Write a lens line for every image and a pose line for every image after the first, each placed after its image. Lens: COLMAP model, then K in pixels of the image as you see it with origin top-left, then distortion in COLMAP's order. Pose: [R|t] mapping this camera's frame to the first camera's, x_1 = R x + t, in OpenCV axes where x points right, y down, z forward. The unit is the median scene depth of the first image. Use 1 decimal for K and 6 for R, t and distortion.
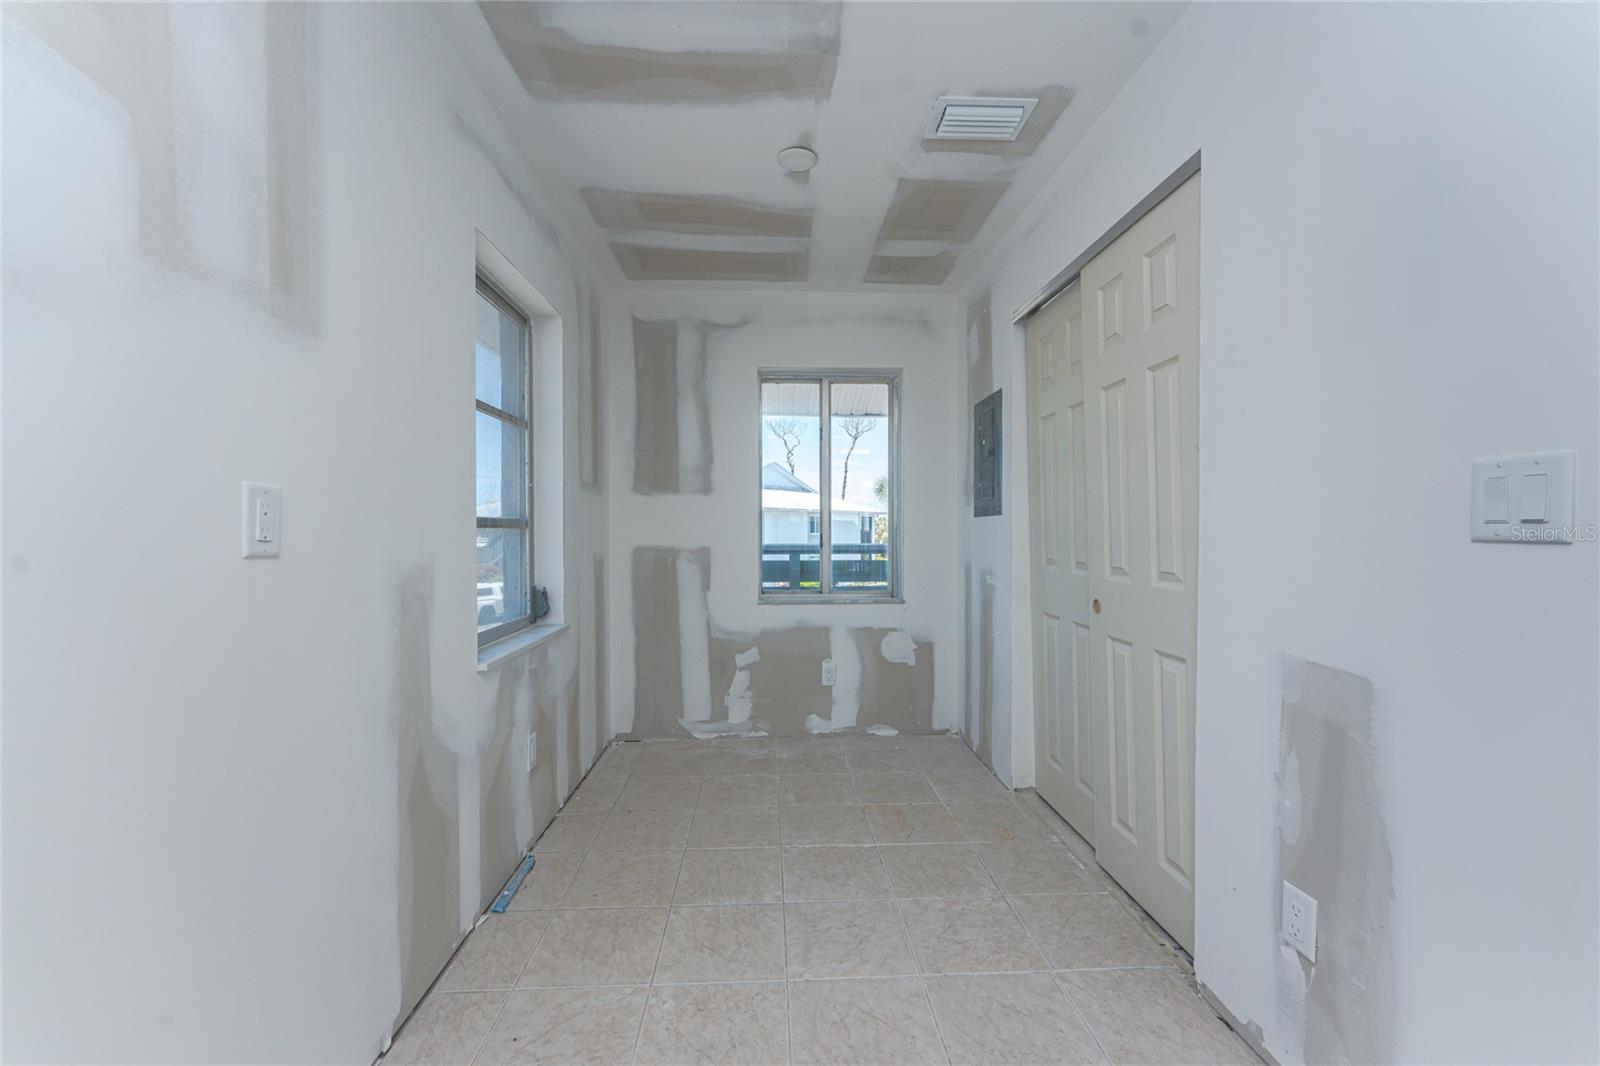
lens RADIAL K [[638.1, 0, 810.7], [0, 638.1, 538.0], [0, 0, 1]] dist [0.000482, 0.000020]
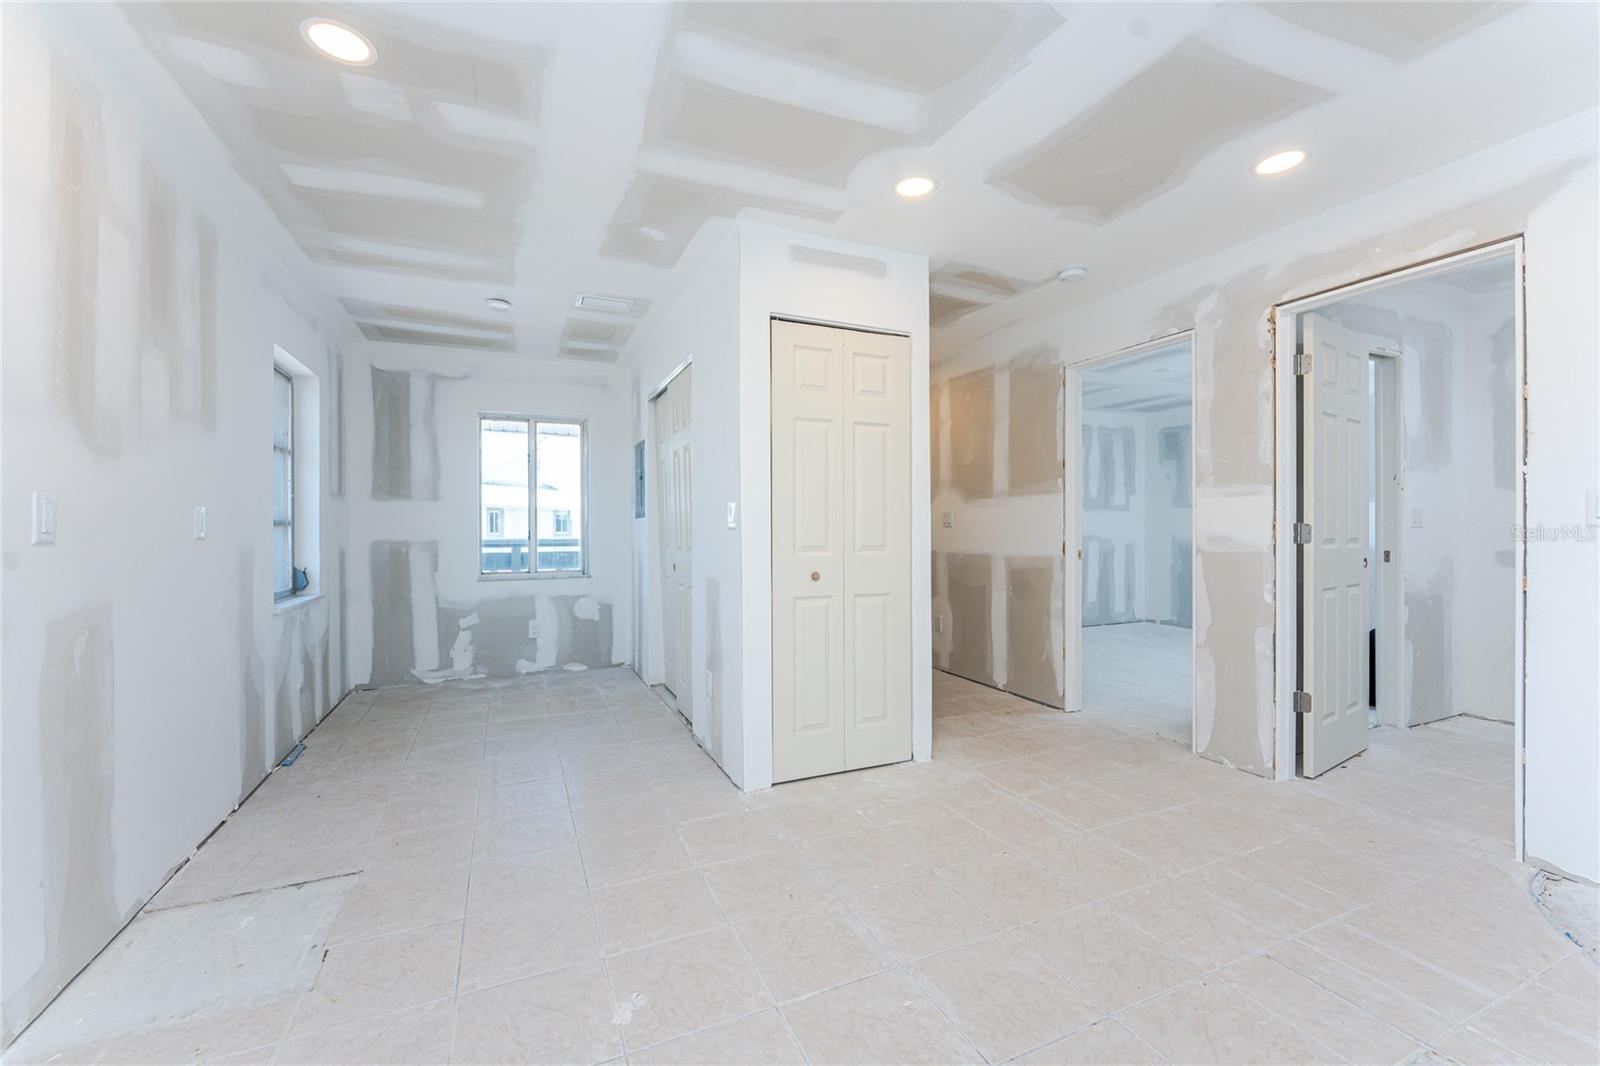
lens RADIAL K [[622.9, 0, 799.7], [0, 622.9, 526.8], [0, 0, 1]] dist [-0.002062, -0.000110]
pose [[0.933056, -0.002642, 0.359722, 0.084317], [0.007923, 0.999881, -0.013208, 0.009658], [-0.359644, 0.015174, 0.932966, -0.514526]]
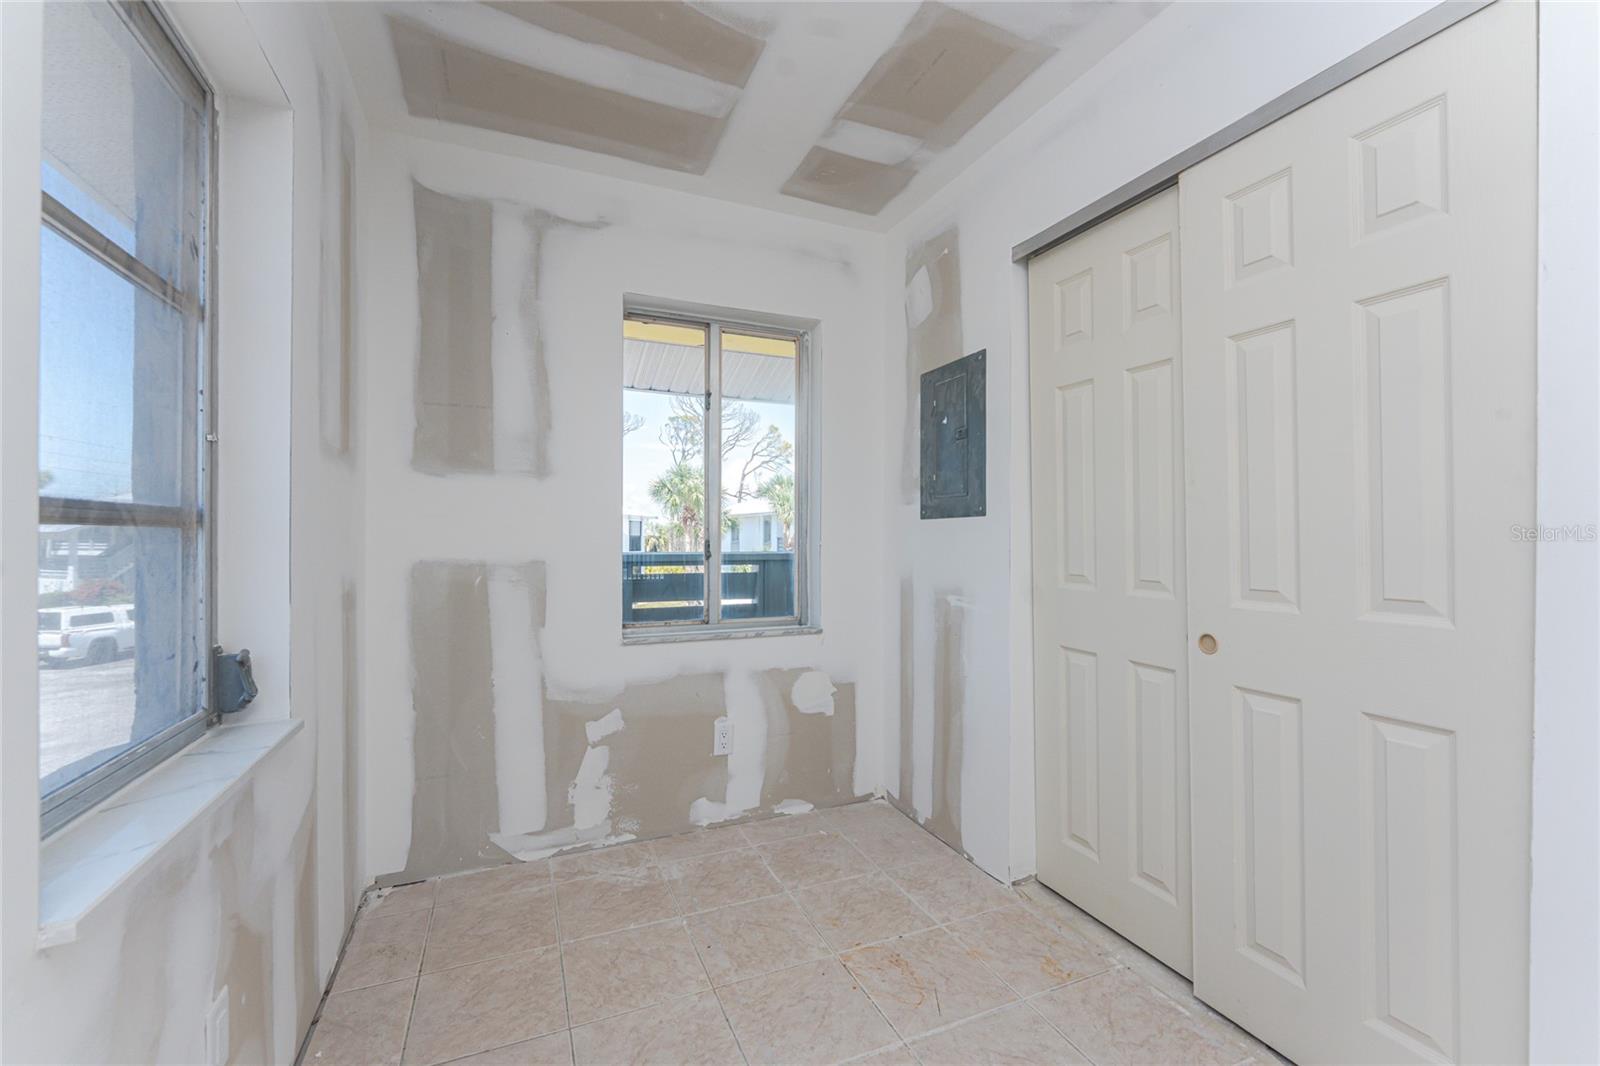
lens RADIAL K [[659.2, 0, 807.7], [0, 659.2, 537.4], [0, 0, 1]] dist [-0.005047, 0.000078]
pose [[0.939152, 0.004013, 0.343478, -0.140898], [-0.000568, 0.999949, -0.010128, -0.002350], [-0.343501, 0.009317, 0.939106, 0.289581]]
